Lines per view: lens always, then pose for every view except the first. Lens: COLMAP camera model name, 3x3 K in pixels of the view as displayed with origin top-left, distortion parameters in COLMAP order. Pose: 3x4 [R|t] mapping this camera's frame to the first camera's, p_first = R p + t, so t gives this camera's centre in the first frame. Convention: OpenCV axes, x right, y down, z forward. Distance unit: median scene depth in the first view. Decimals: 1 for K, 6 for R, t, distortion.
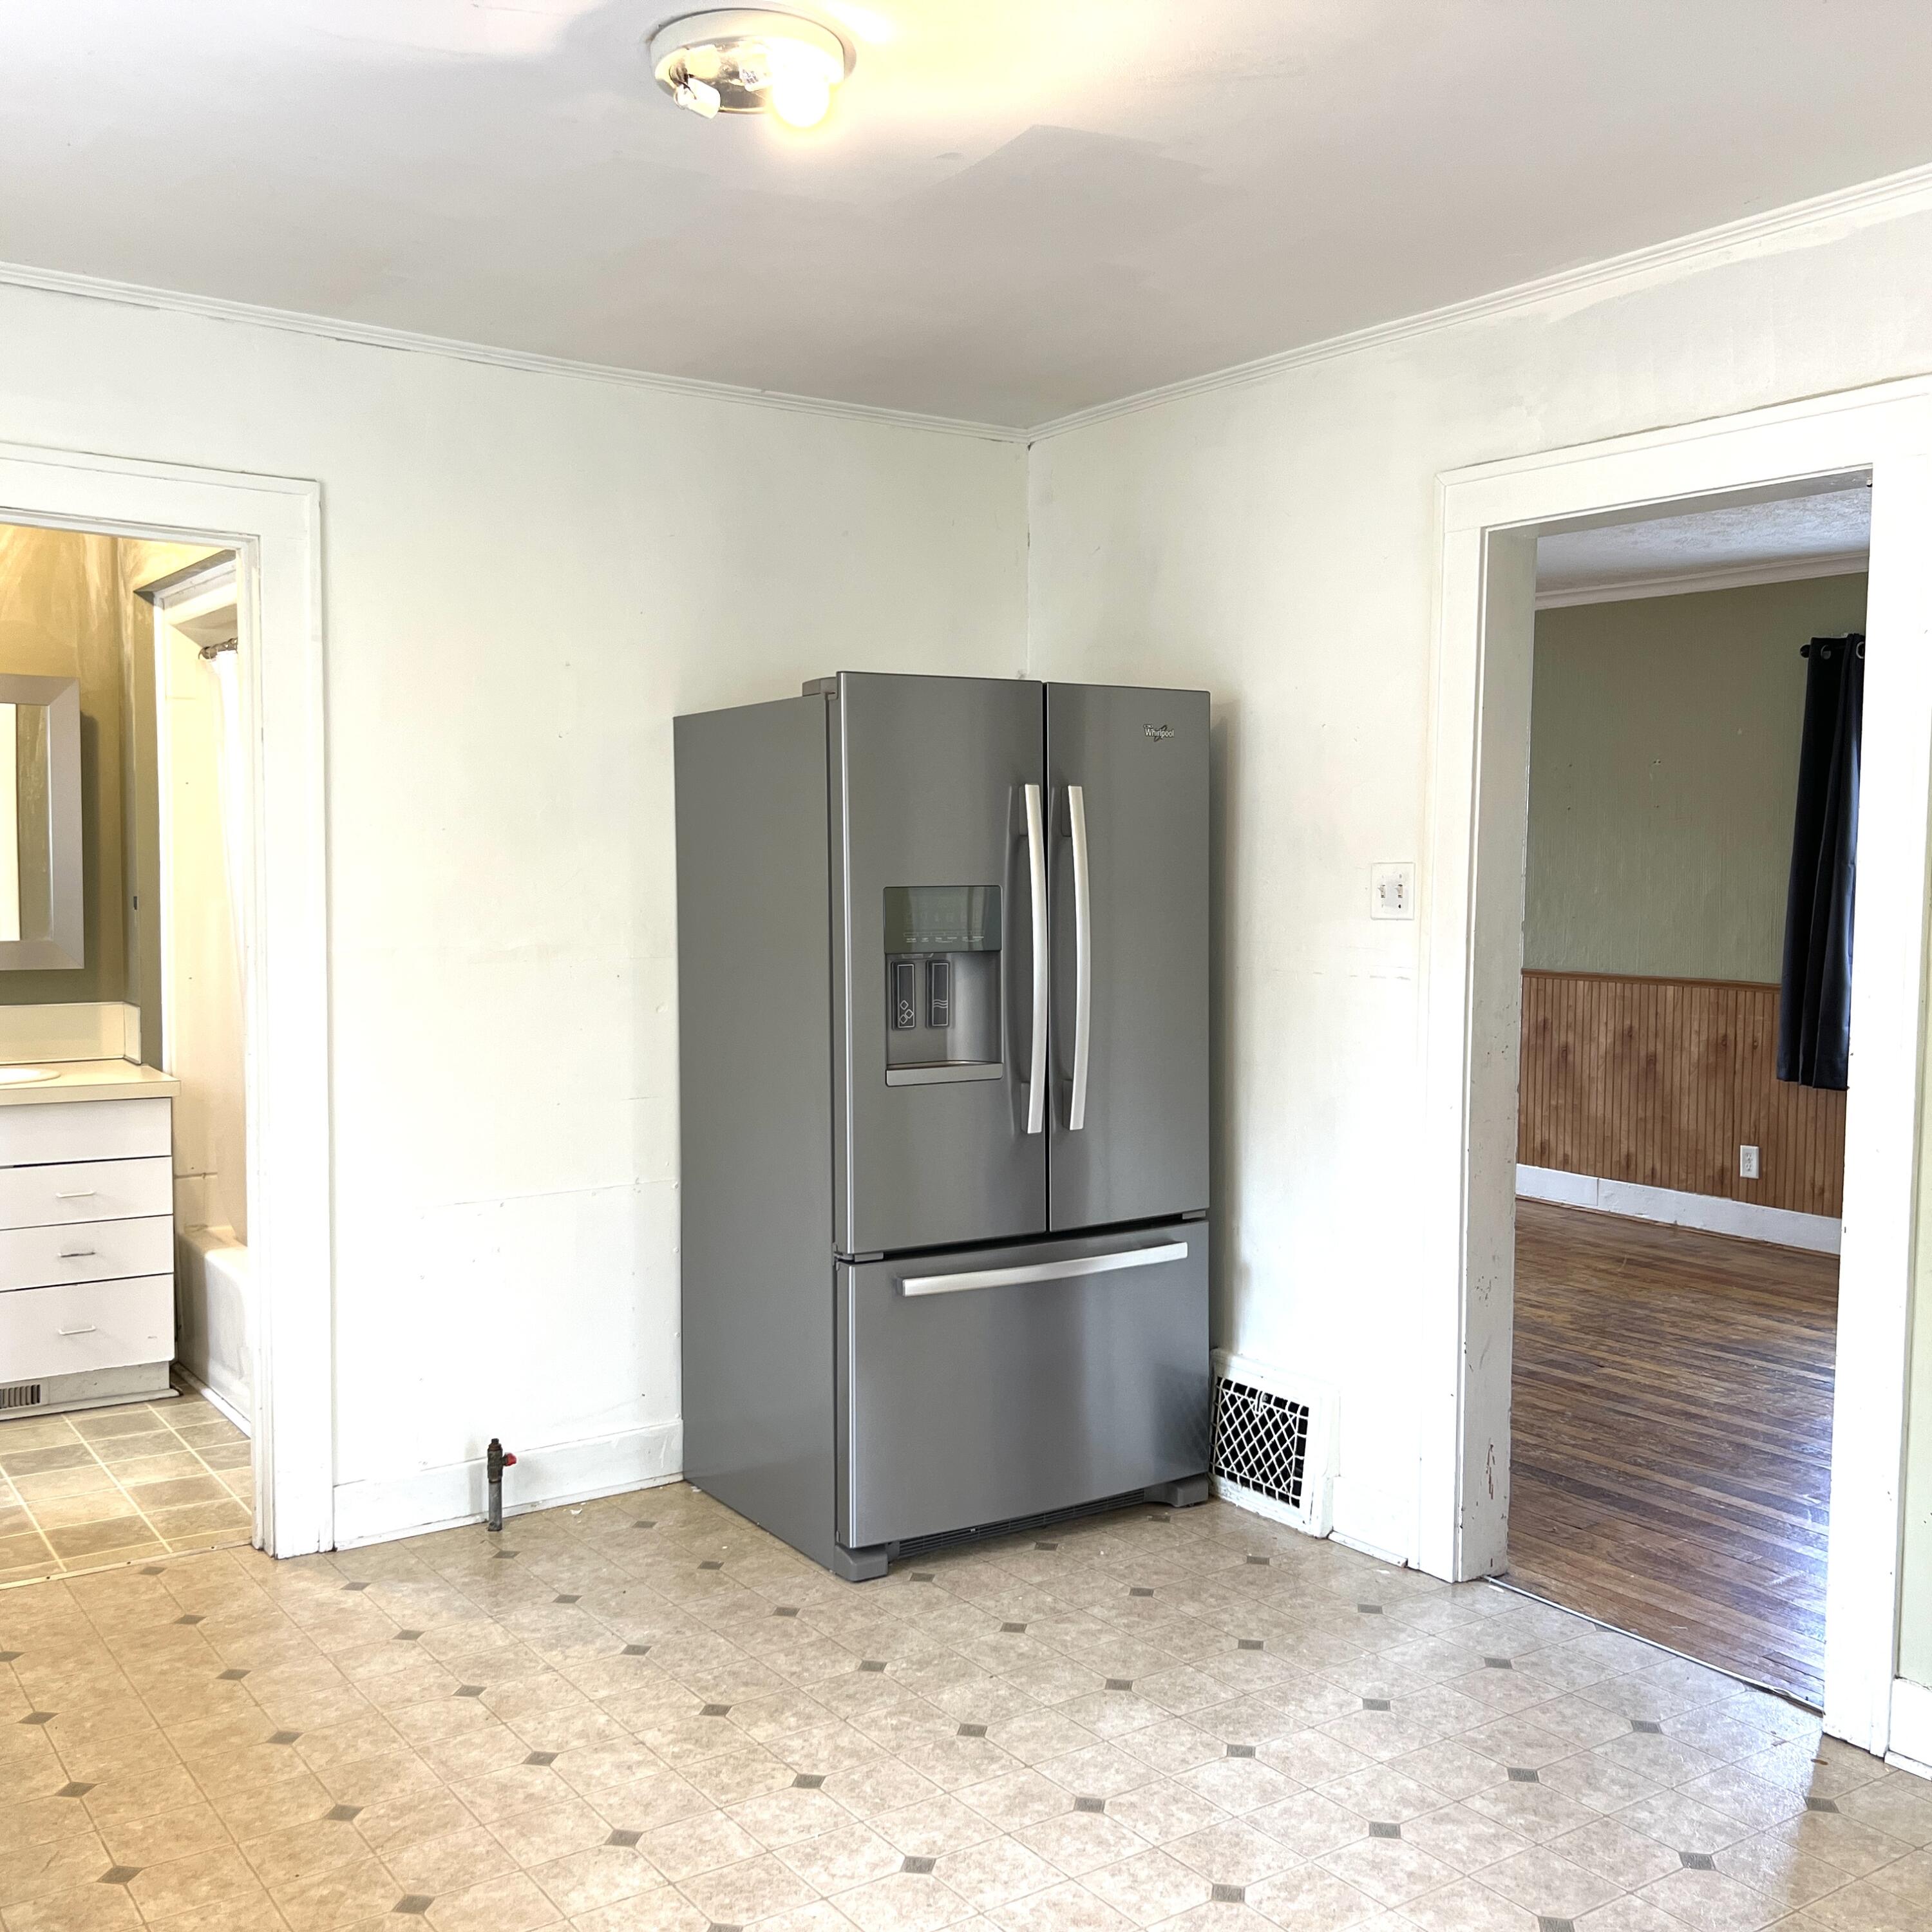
lens RADIAL K [[1968.8, 0, 966.0], [0, 1968.8, 966.0], [0, 0, 1]] dist [0.085567, -0.001535]
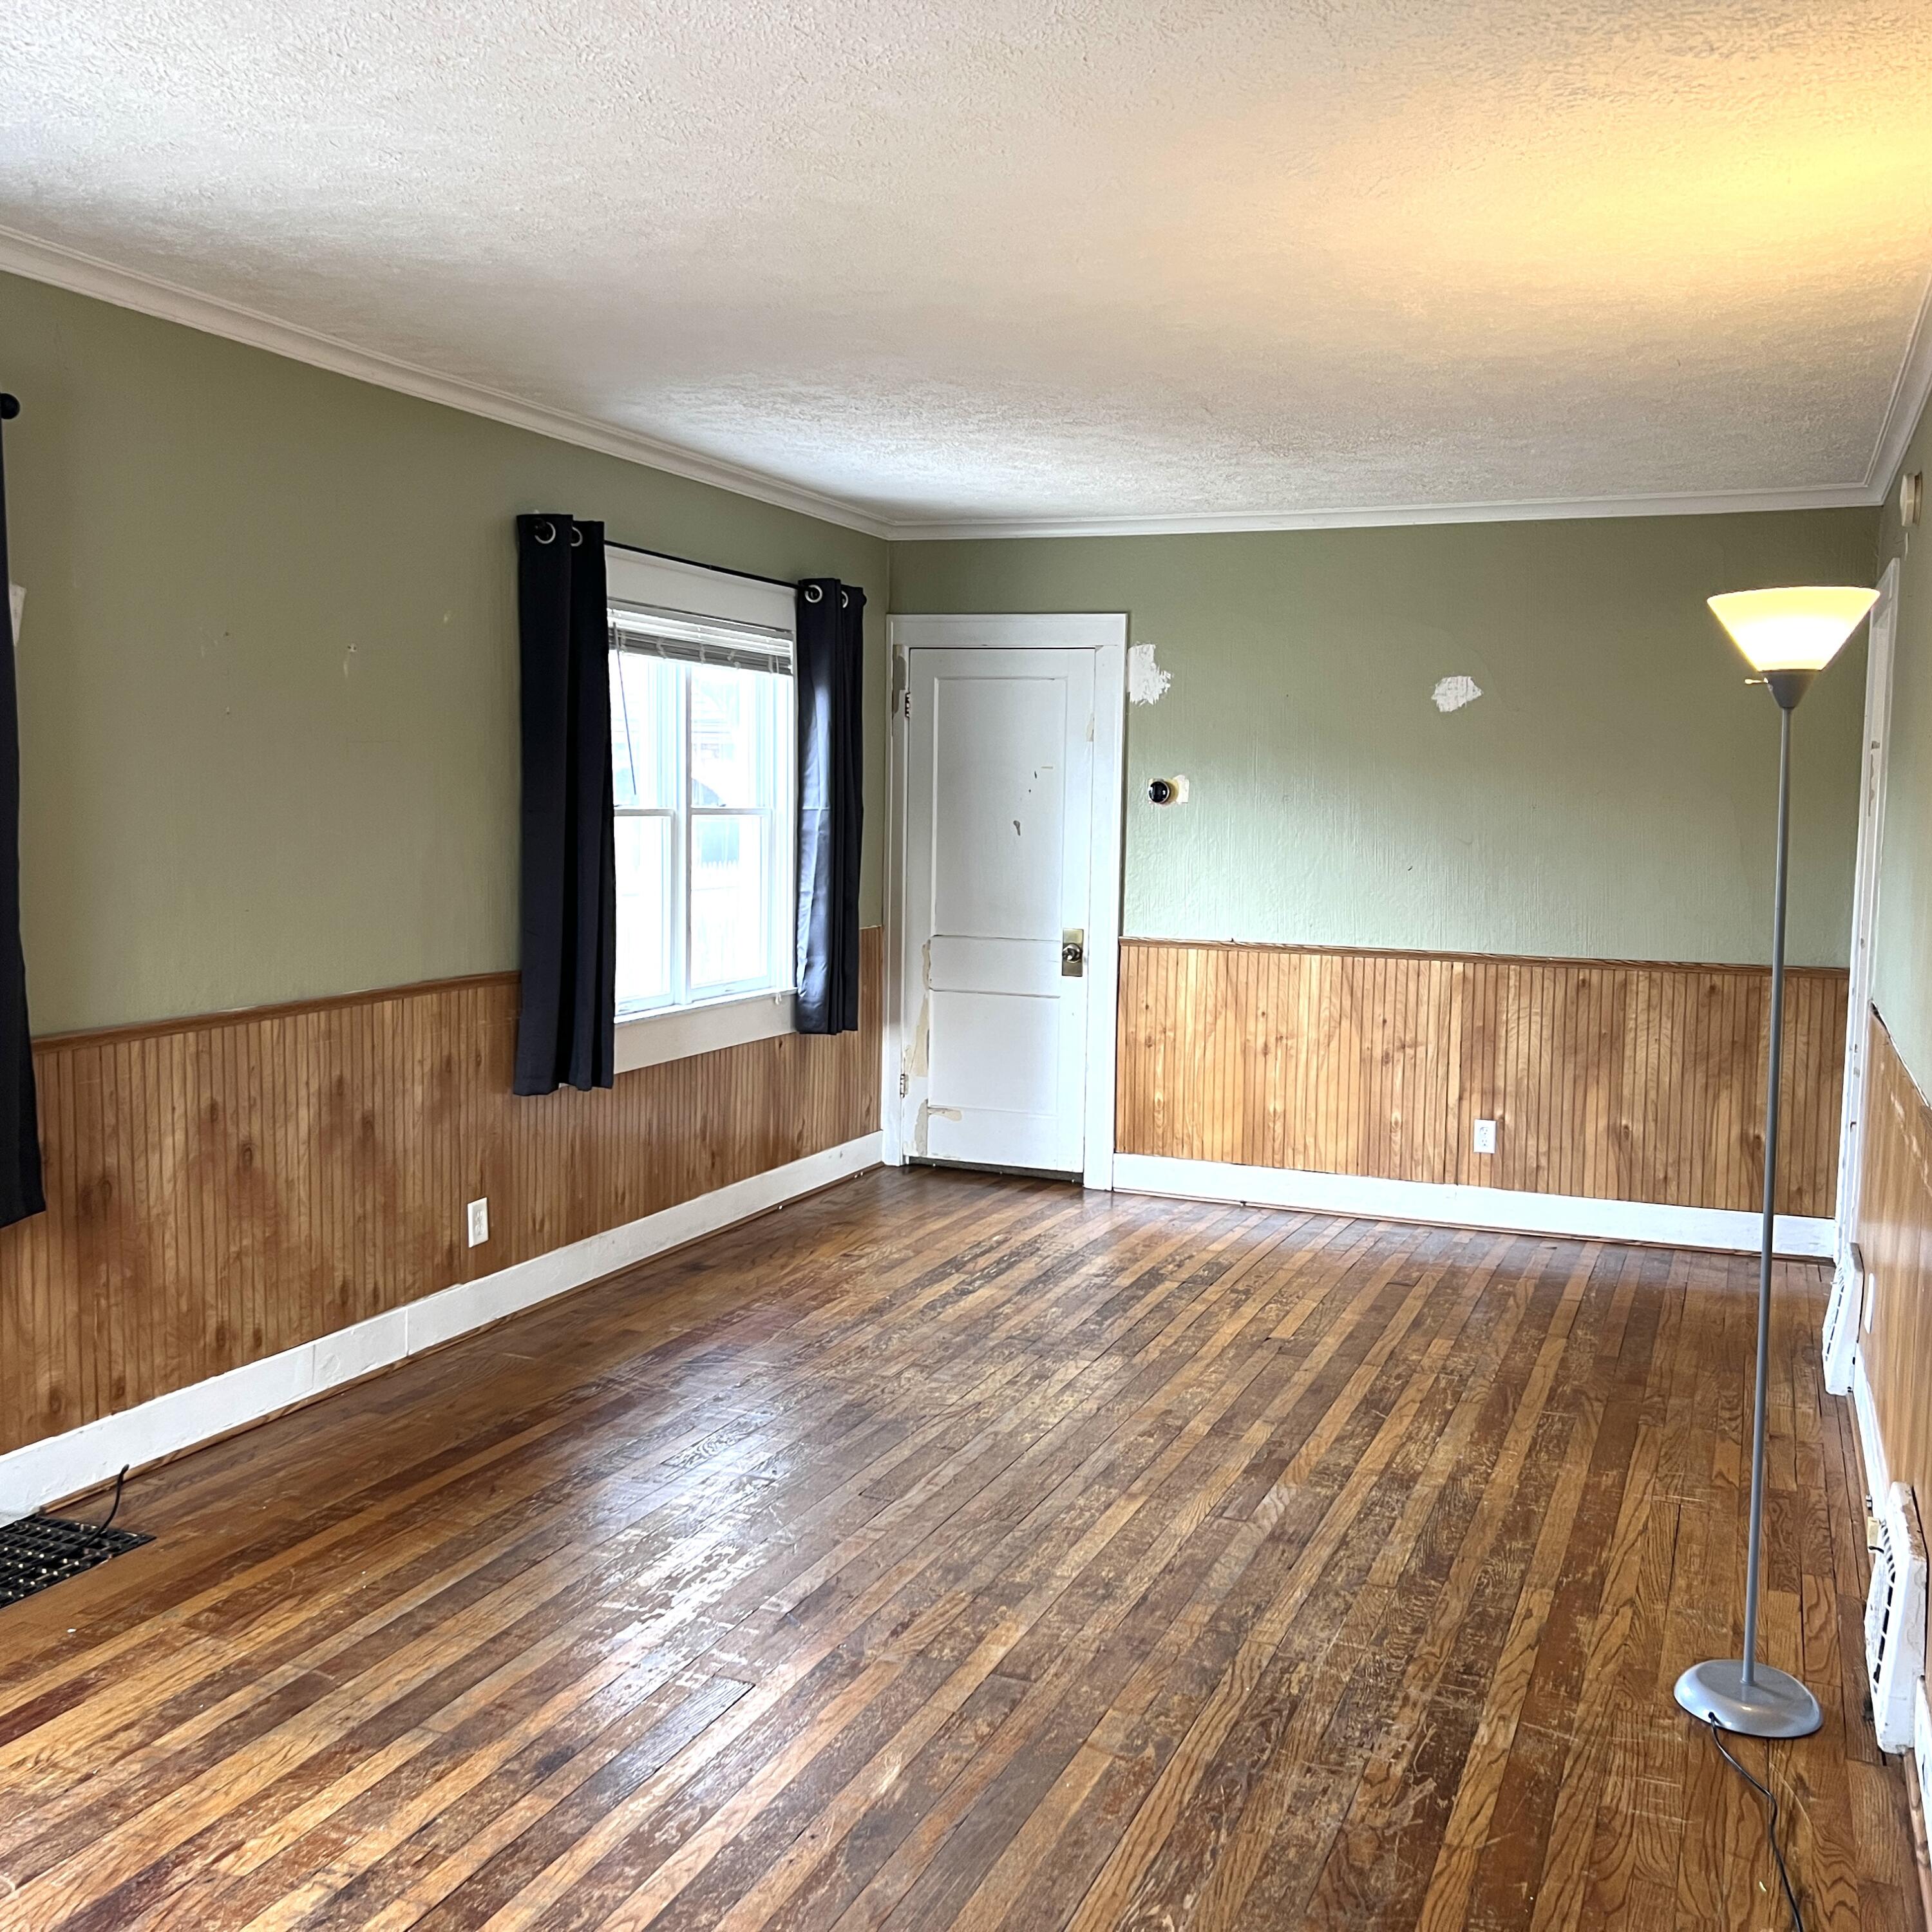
lens RADIAL K [[1968.8, 0, 966.0], [0, 1968.8, 966.0], [0, 0, 1]] dist [0.085567, -0.001535]
pose [[-0.543986, -0.094462, 0.833760, -0.289697], [0.028575, 0.990981, 0.130918, -0.081698], [-0.838608, 0.095042, -0.536381, 1.212104]]
